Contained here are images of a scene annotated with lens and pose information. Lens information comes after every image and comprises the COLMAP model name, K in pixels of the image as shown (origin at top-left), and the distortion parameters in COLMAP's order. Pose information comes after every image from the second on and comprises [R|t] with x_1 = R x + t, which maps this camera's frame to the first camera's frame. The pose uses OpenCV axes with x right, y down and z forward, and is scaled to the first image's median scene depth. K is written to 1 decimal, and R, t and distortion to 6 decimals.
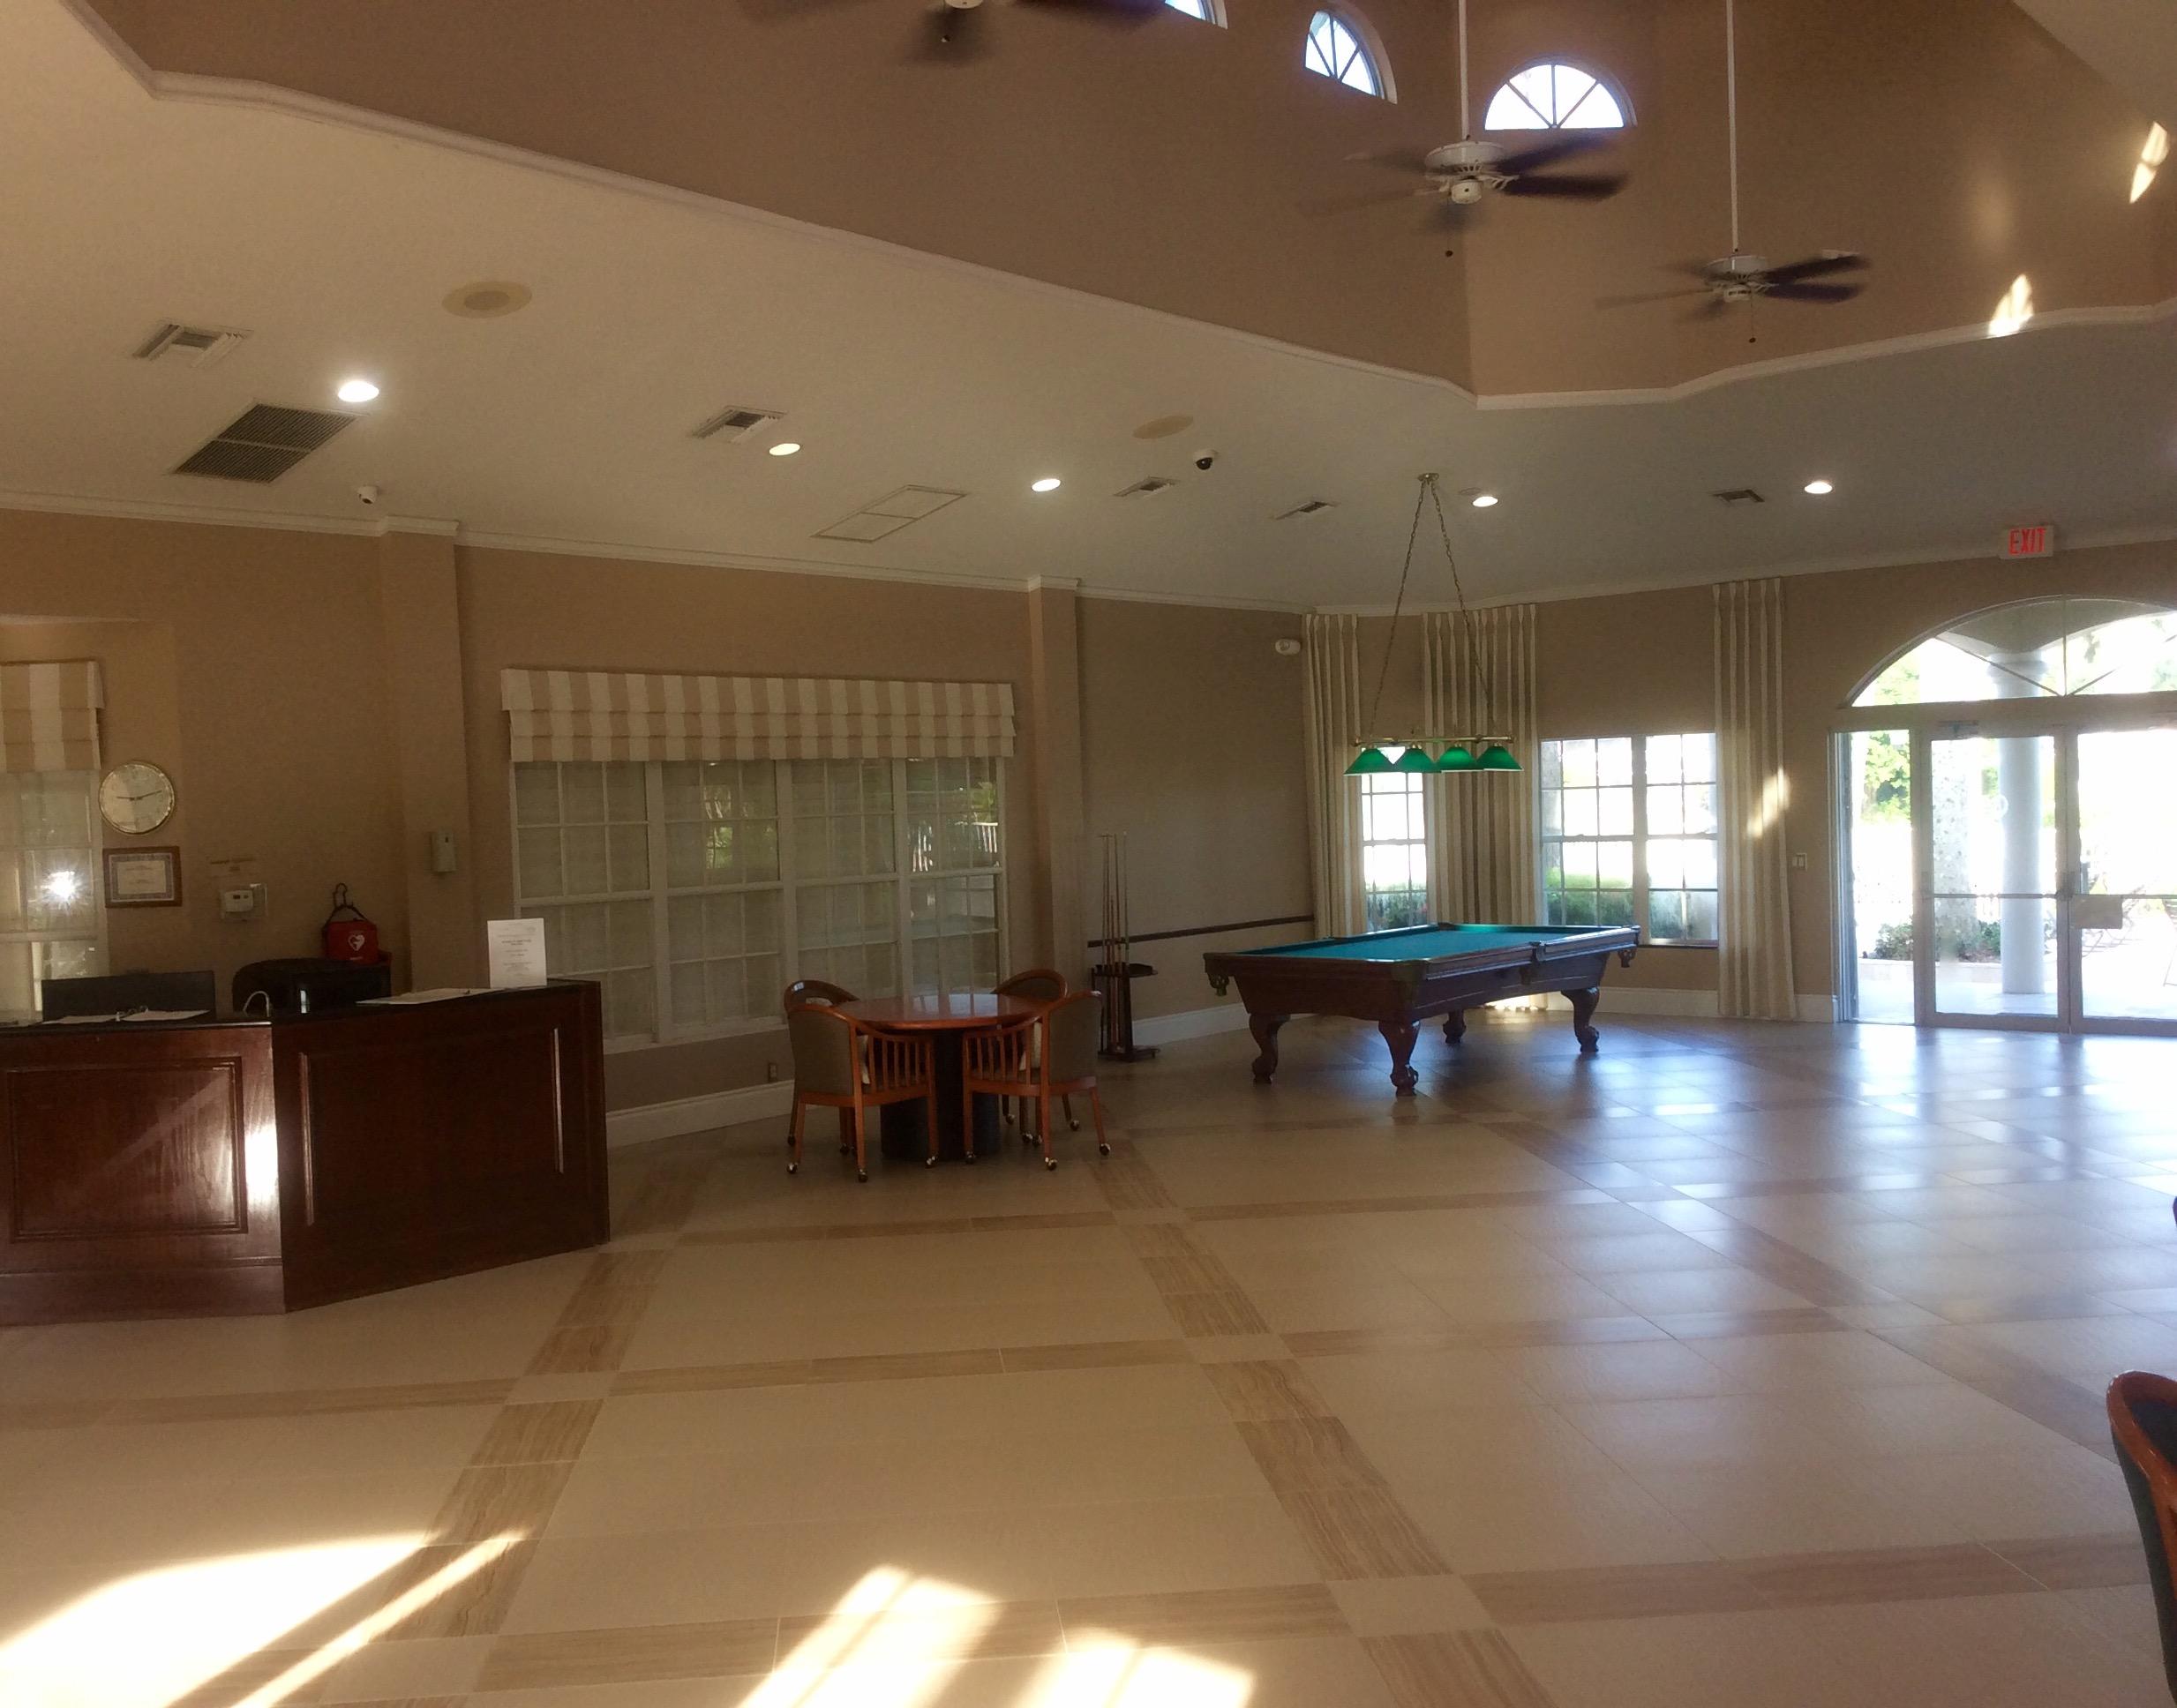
lens RADIAL K [[2028.3, 0, 1088.5], [0, 2028.3, 854.0], [0, 0, 1]] dist [0.126991, -0.255399]
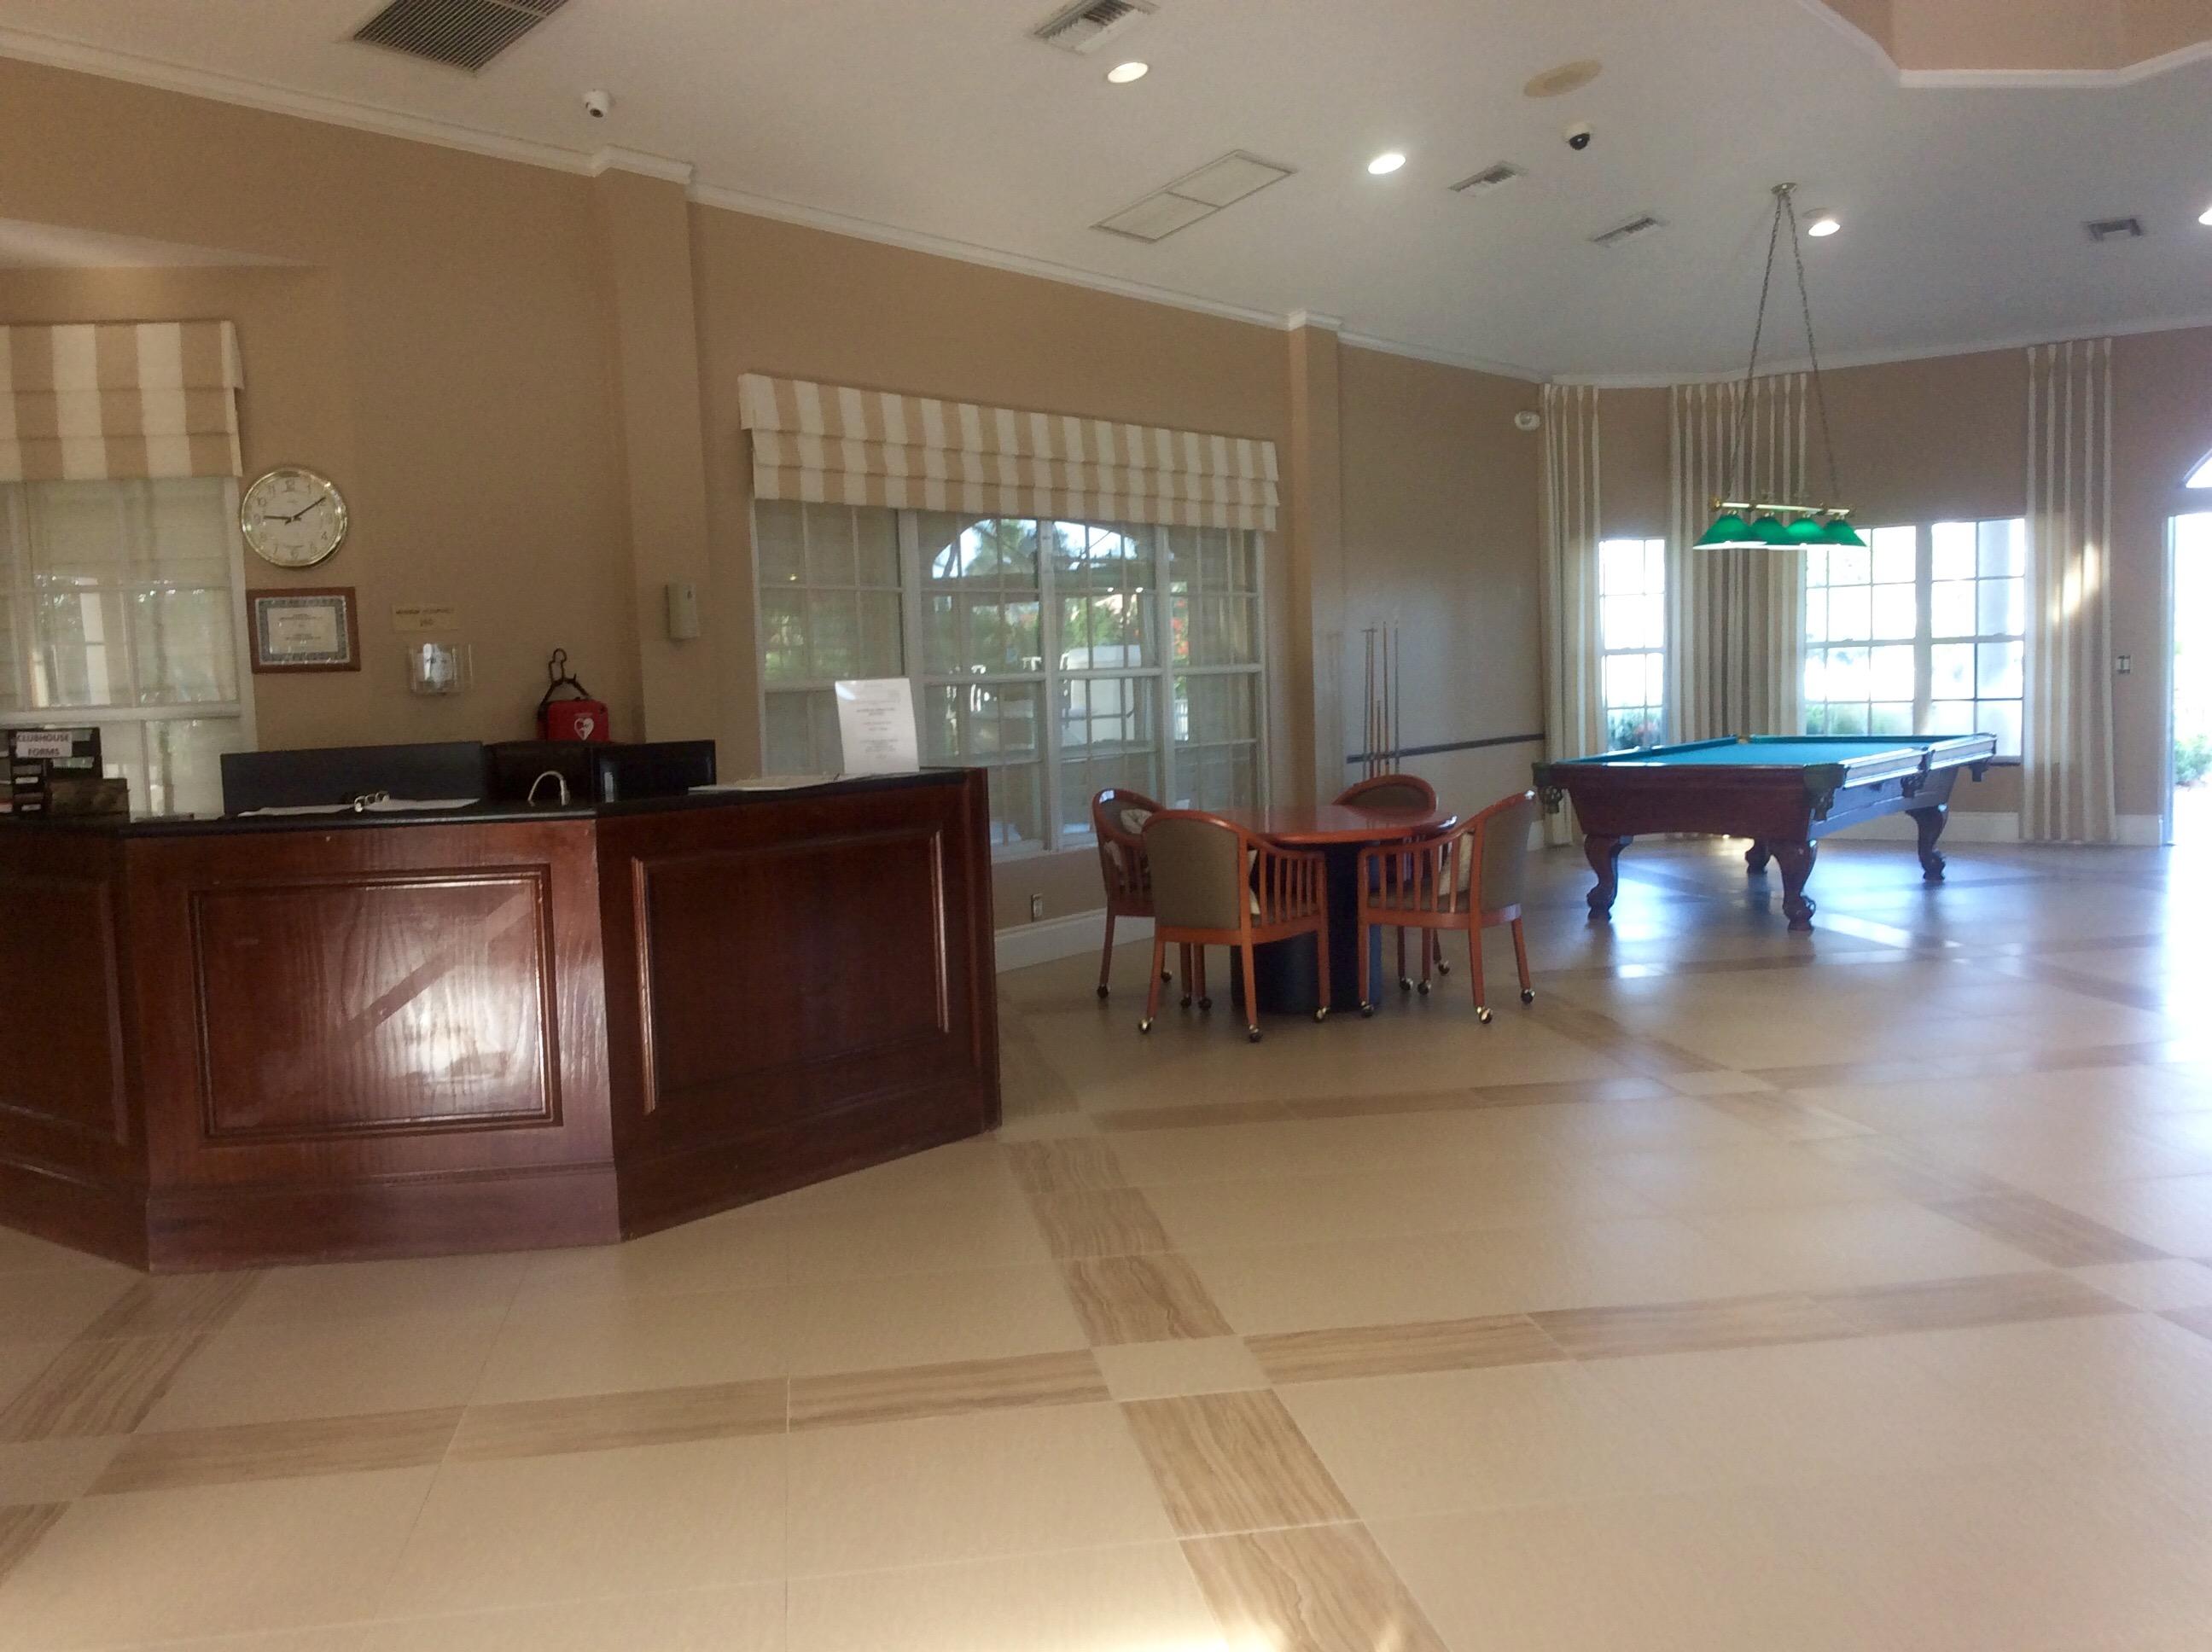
lens RADIAL K [[1928.5, 0, 1106.0], [0, 1928.5, 826.0], [0, 0, 1]] dist [0.102129, -0.199318]
pose [[0.997262, -0.006951, 0.073618, -0.205416], [0.003307, 0.998769, 0.049502, 0.041213], [-0.073872, -0.049123, 0.996057, 0.266748]]
